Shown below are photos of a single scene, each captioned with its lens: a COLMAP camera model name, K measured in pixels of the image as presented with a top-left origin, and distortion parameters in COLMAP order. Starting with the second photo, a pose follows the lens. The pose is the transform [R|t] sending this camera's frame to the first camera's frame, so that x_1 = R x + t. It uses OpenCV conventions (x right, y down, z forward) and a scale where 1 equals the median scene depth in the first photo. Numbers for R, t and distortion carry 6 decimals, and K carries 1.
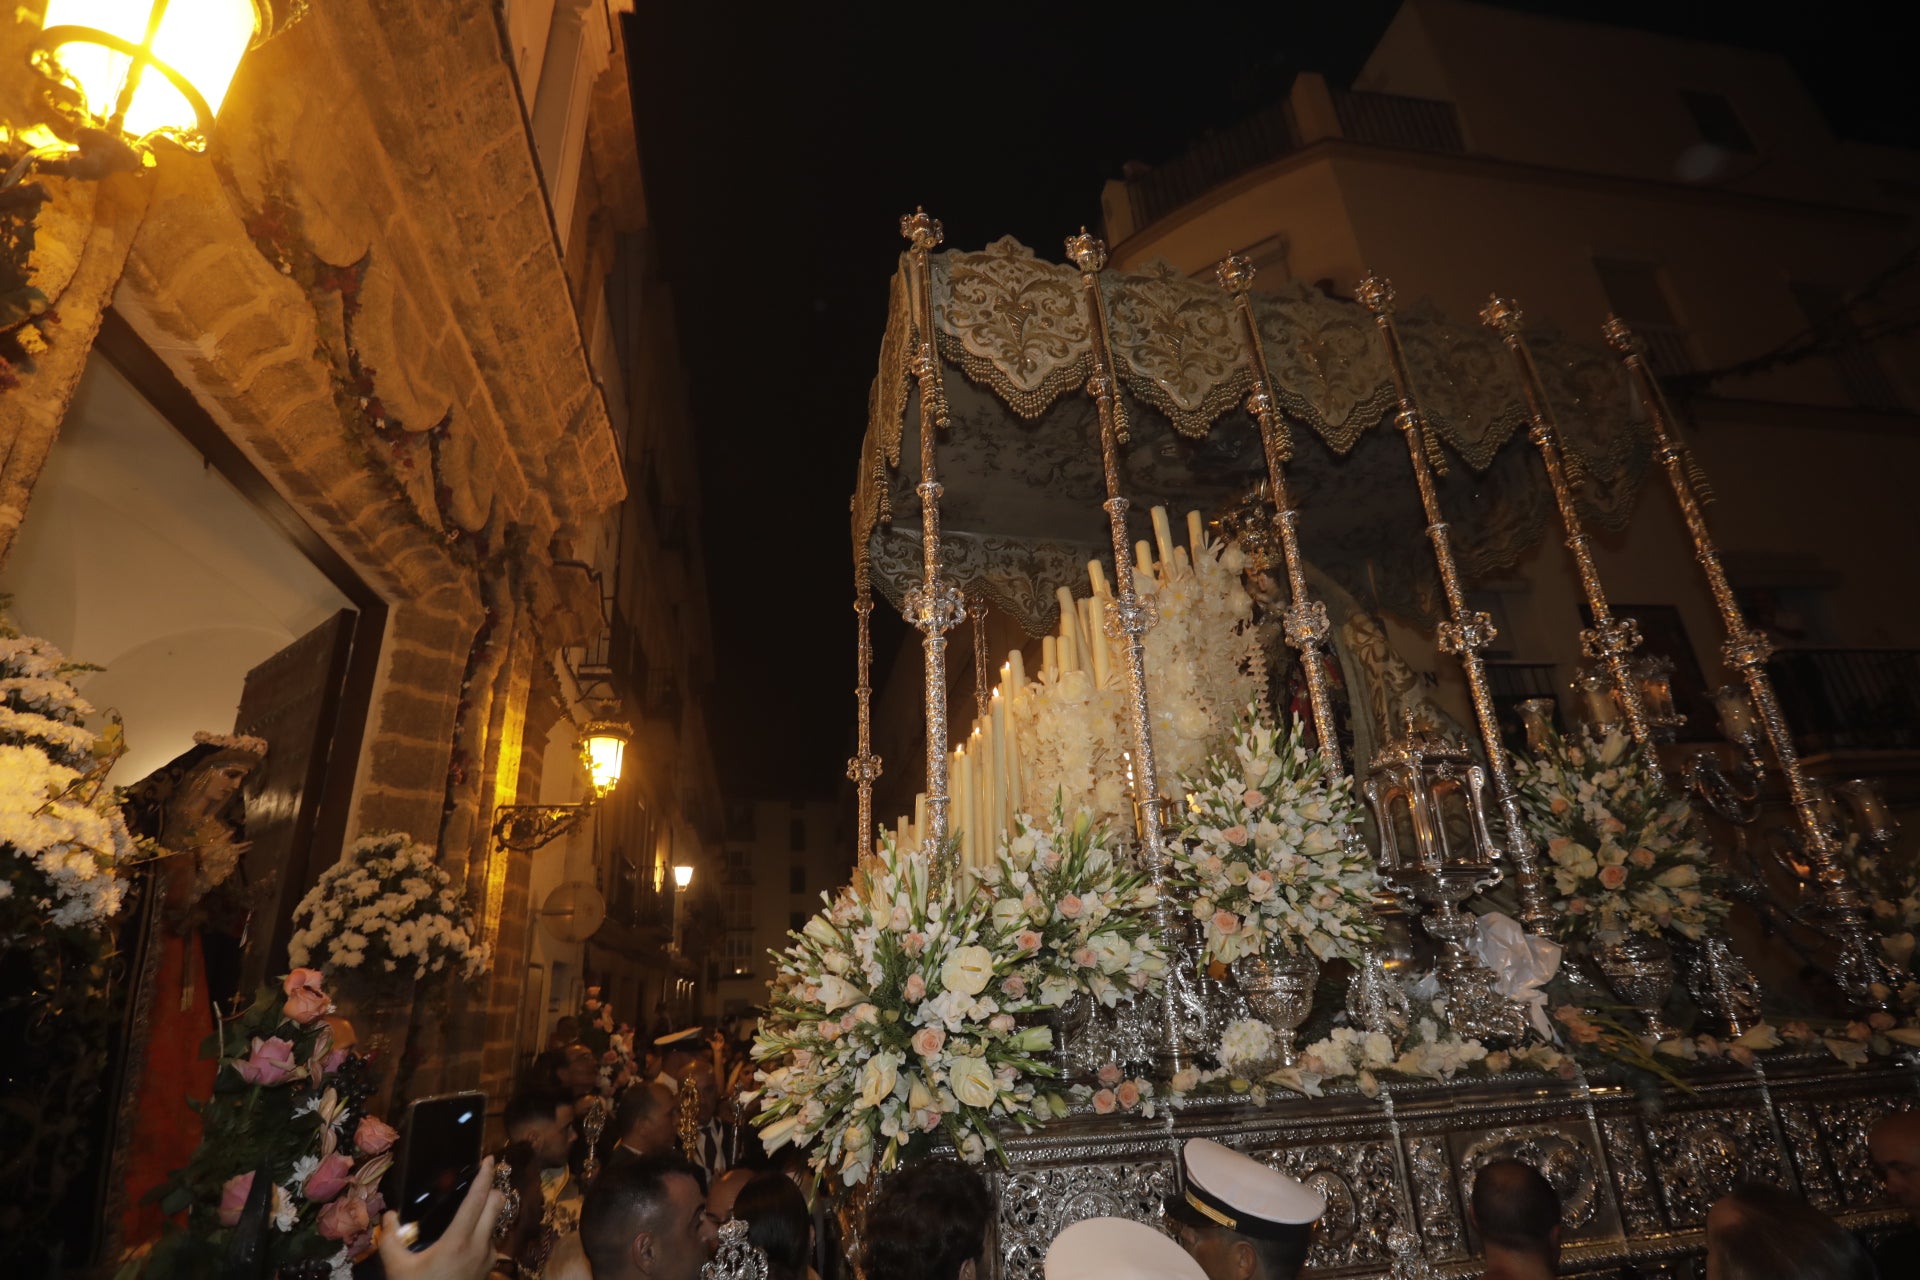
lens RADIAL K [[902.0, 0, 965.5], [0, 902.0, 631.7], [0, 0, 1]] dist [-0.044276, 0.018548]
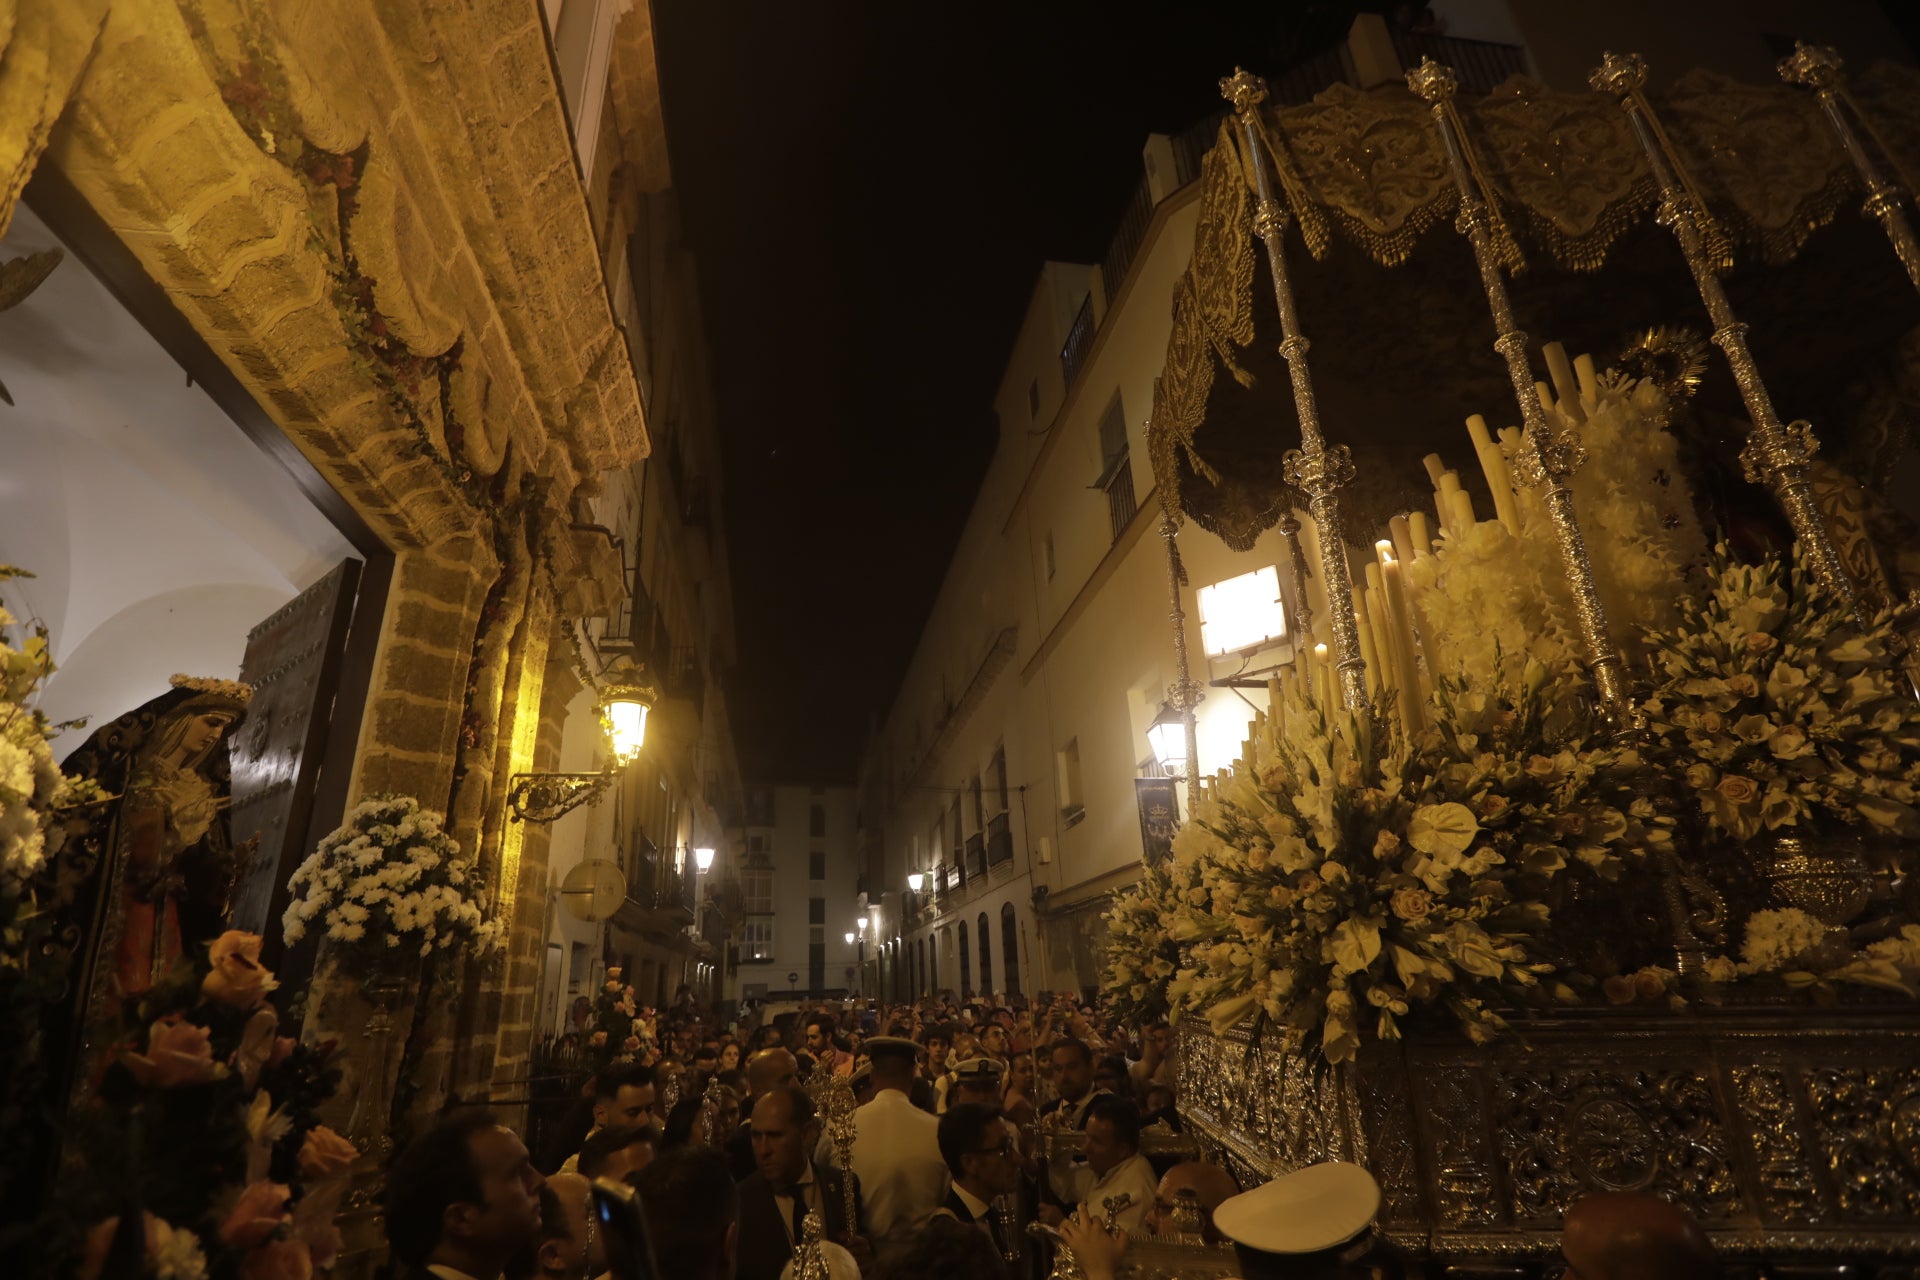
lens RADIAL K [[902.0, 0, 965.5], [0, 902.0, 631.7], [0, 0, 1]] dist [-0.044276, 0.018548]
pose [[0.999772, 0.006376, -0.020368, -0.038289], [-0.006130, 0.999908, 0.012140, 0.038766], [0.020444, -0.012012, 0.999719, 0.090009]]
